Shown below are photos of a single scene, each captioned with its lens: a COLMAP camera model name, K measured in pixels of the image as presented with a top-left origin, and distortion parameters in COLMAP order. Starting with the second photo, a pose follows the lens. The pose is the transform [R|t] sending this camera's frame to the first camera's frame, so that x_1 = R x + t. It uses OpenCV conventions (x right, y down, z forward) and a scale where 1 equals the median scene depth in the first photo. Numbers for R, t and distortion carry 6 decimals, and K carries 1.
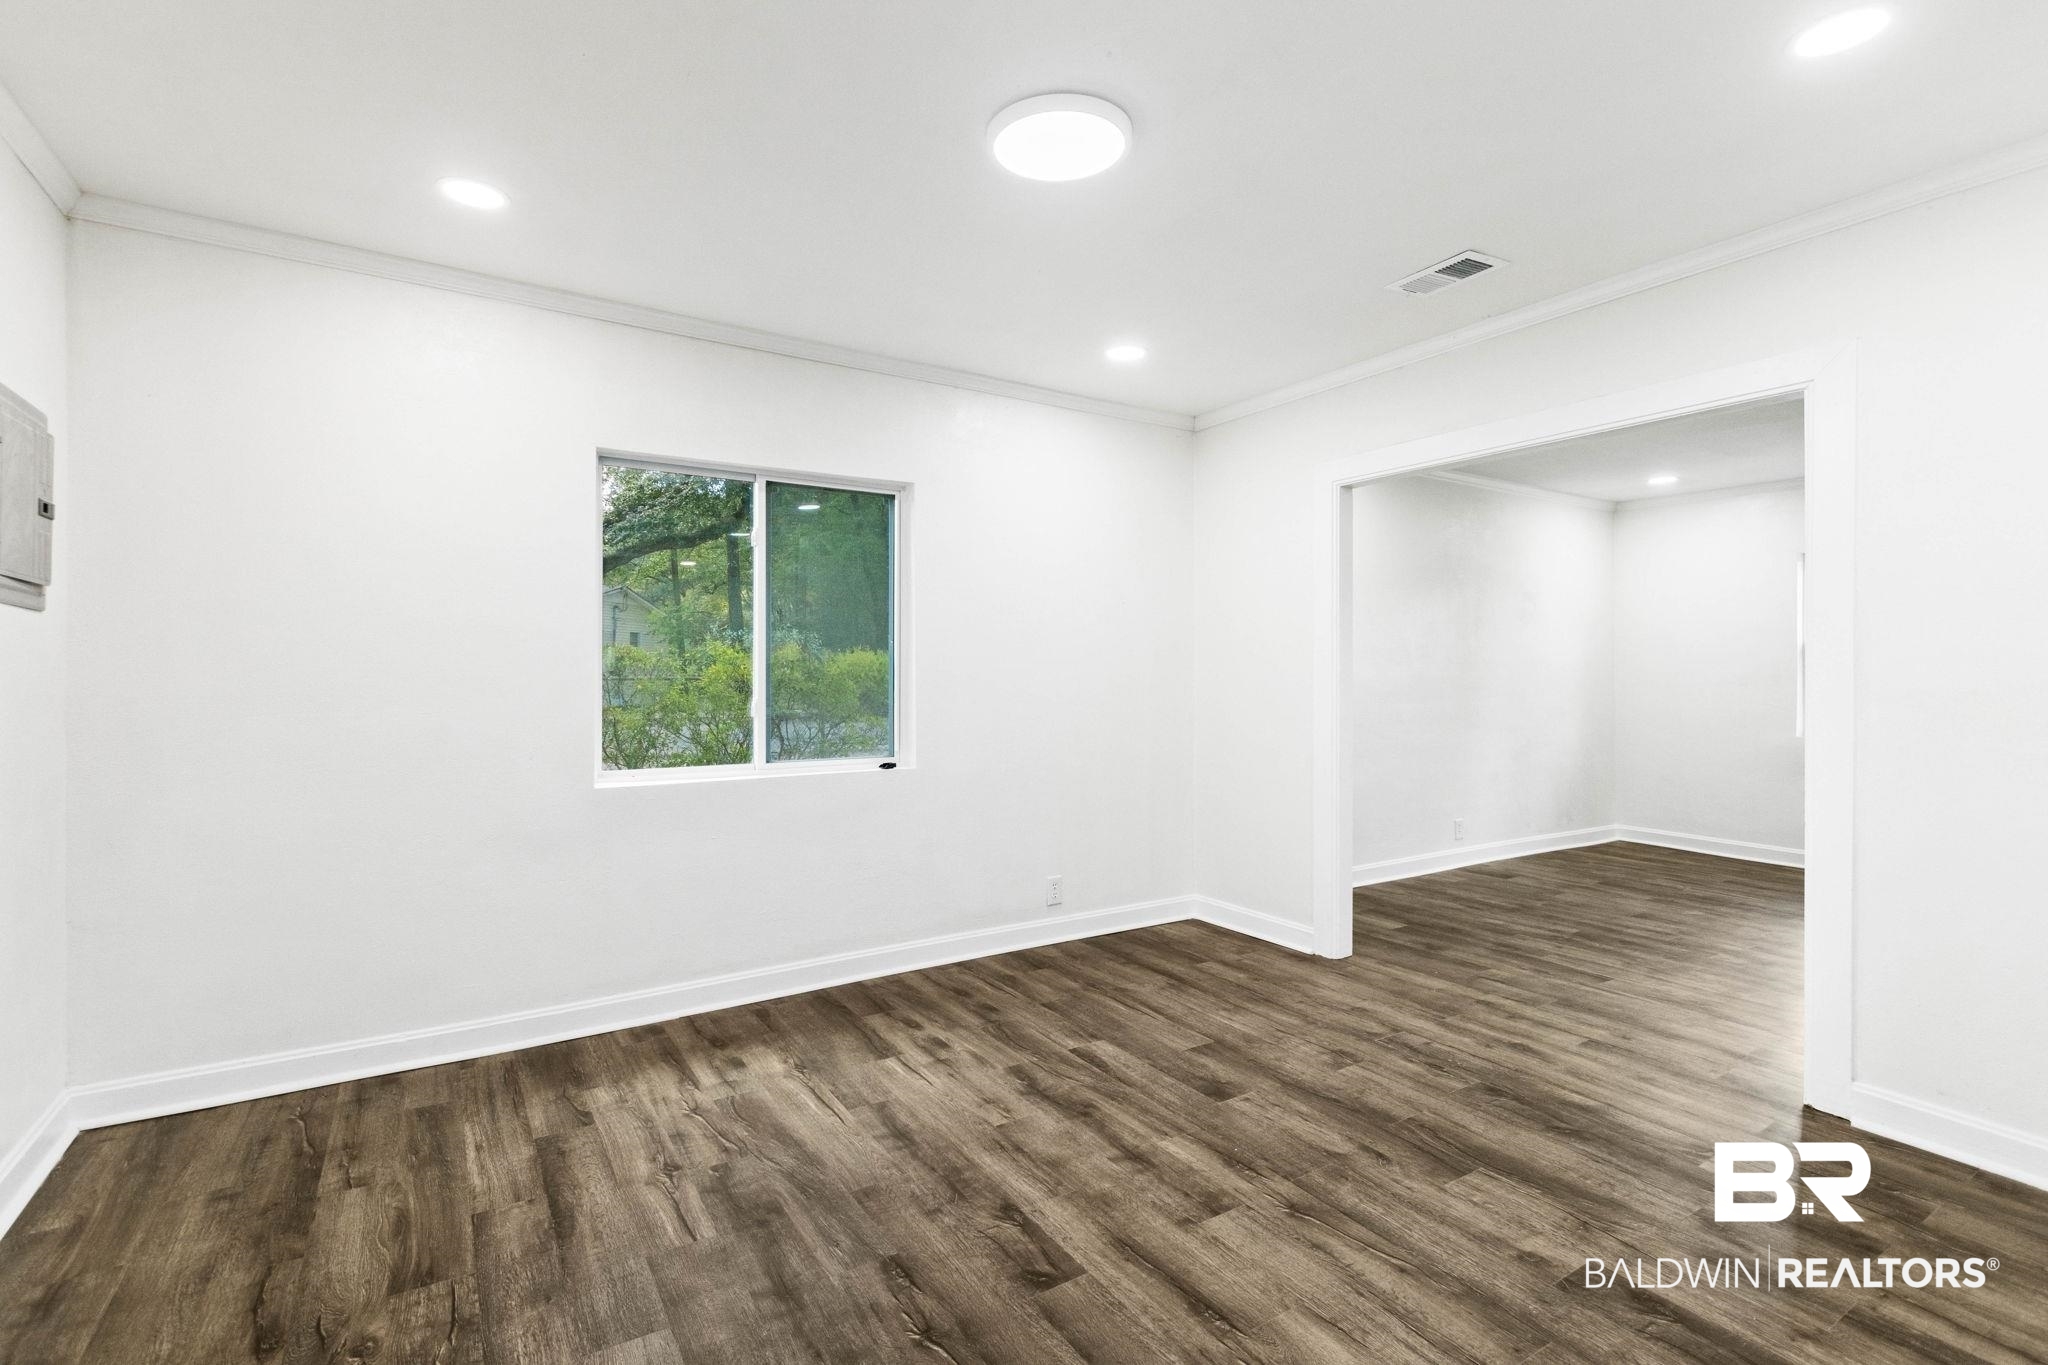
lens RADIAL K [[938.3, 0, 1015.3], [0, 938.3, 685.5], [0, 0, 1]] dist [0.006164, -0.003013]
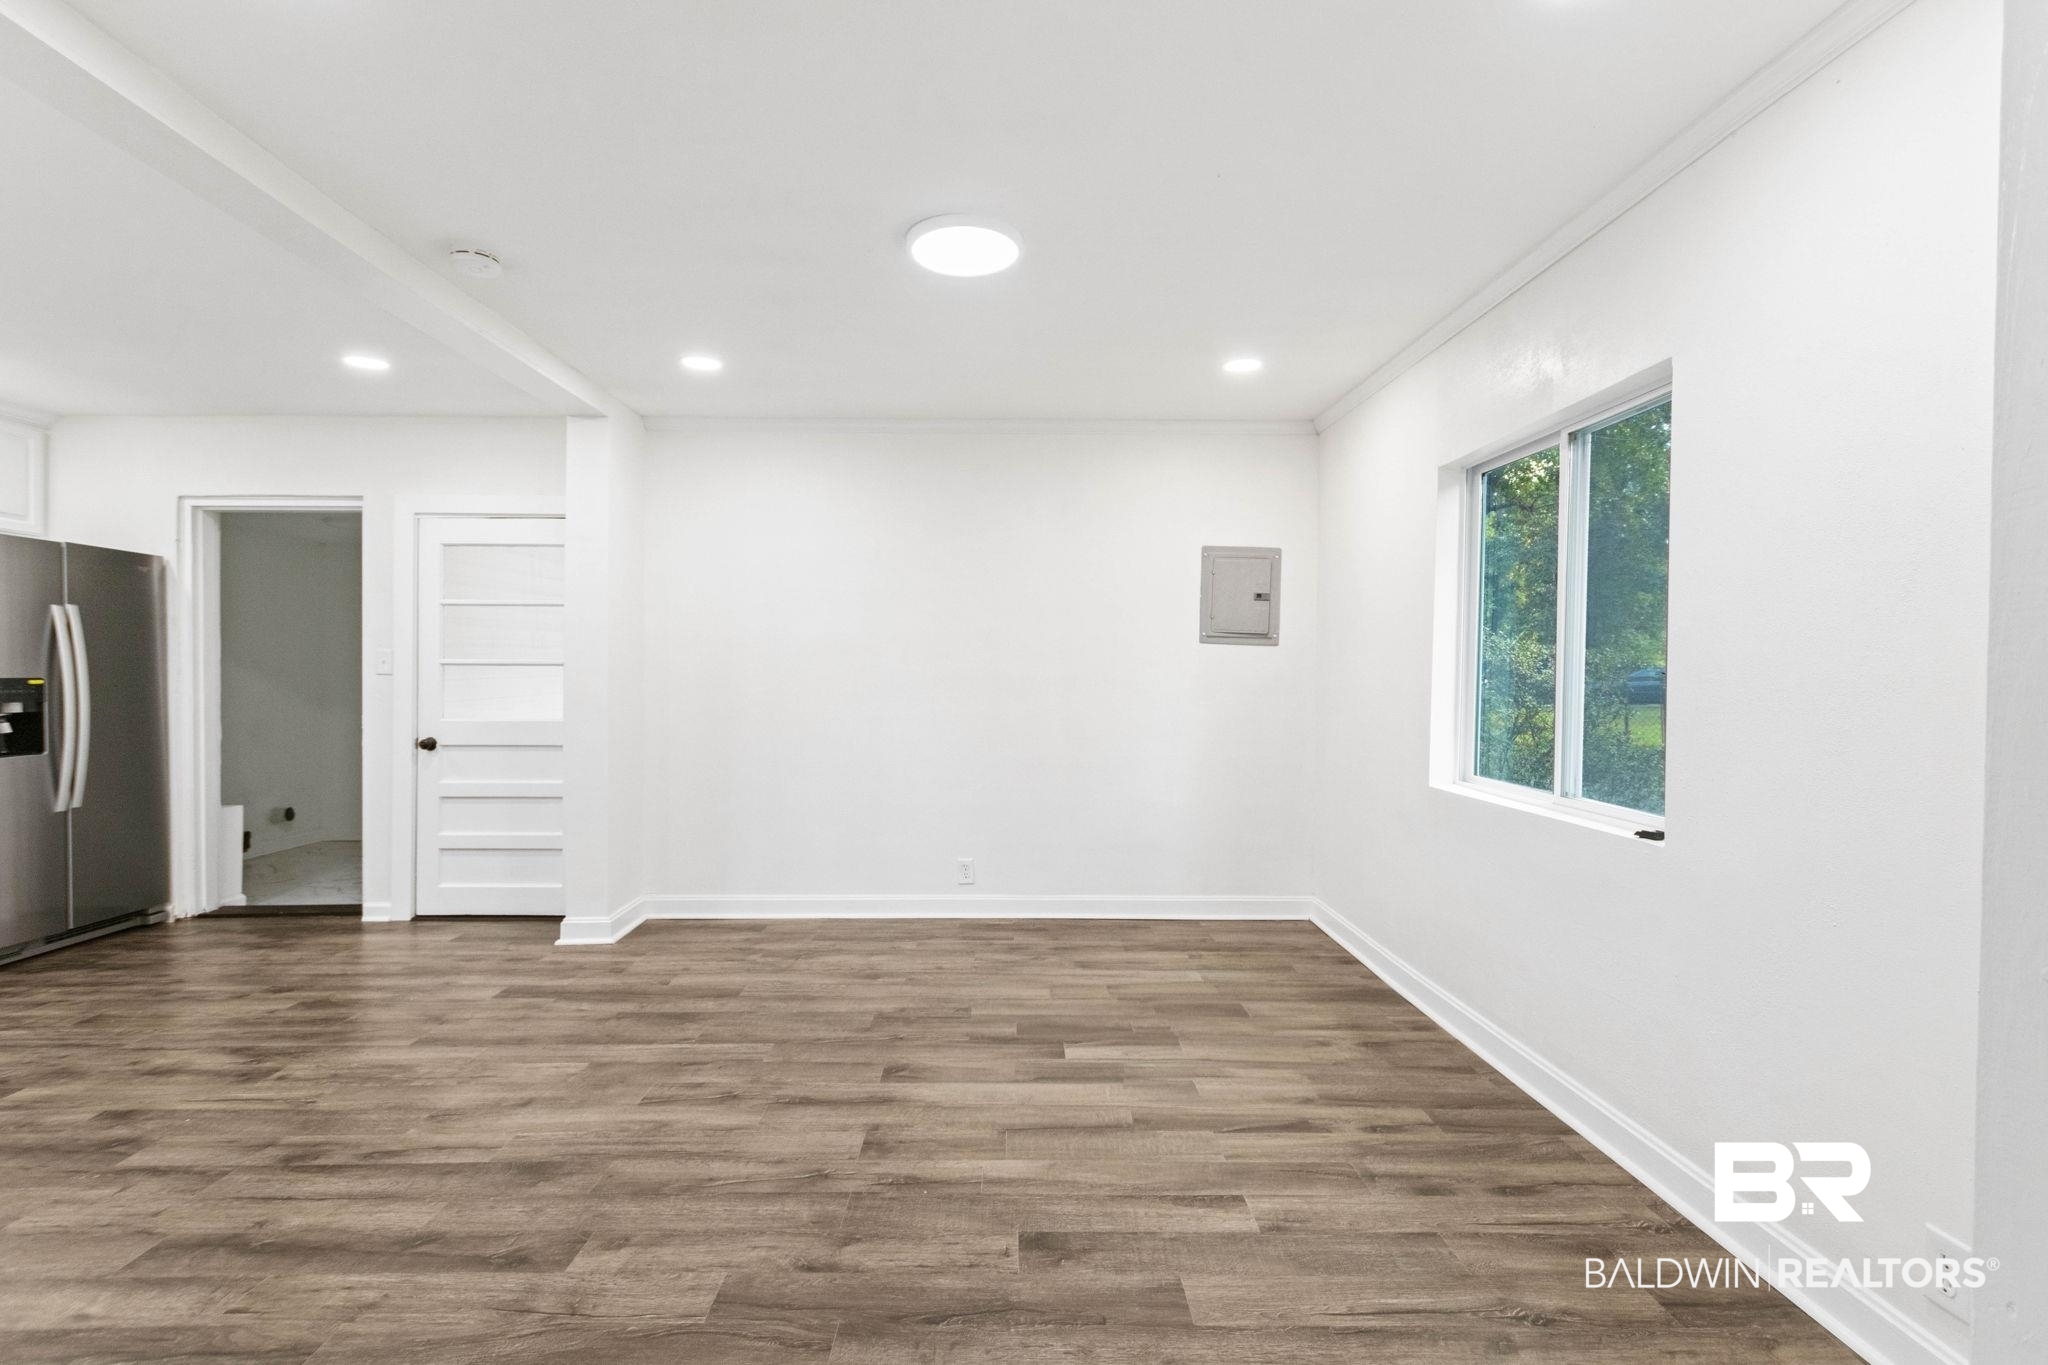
lens RADIAL K [[938.3, 0, 1027.4], [0, 938.3, 679.3], [0, 0, 1]] dist [0.006164, -0.003013]
pose [[-0.506427, 0.005708, -0.862264, 1.071388], [-0.020523, 0.999615, 0.018670, -0.038674], [0.862039, 0.027151, -0.506115, 1.678985]]
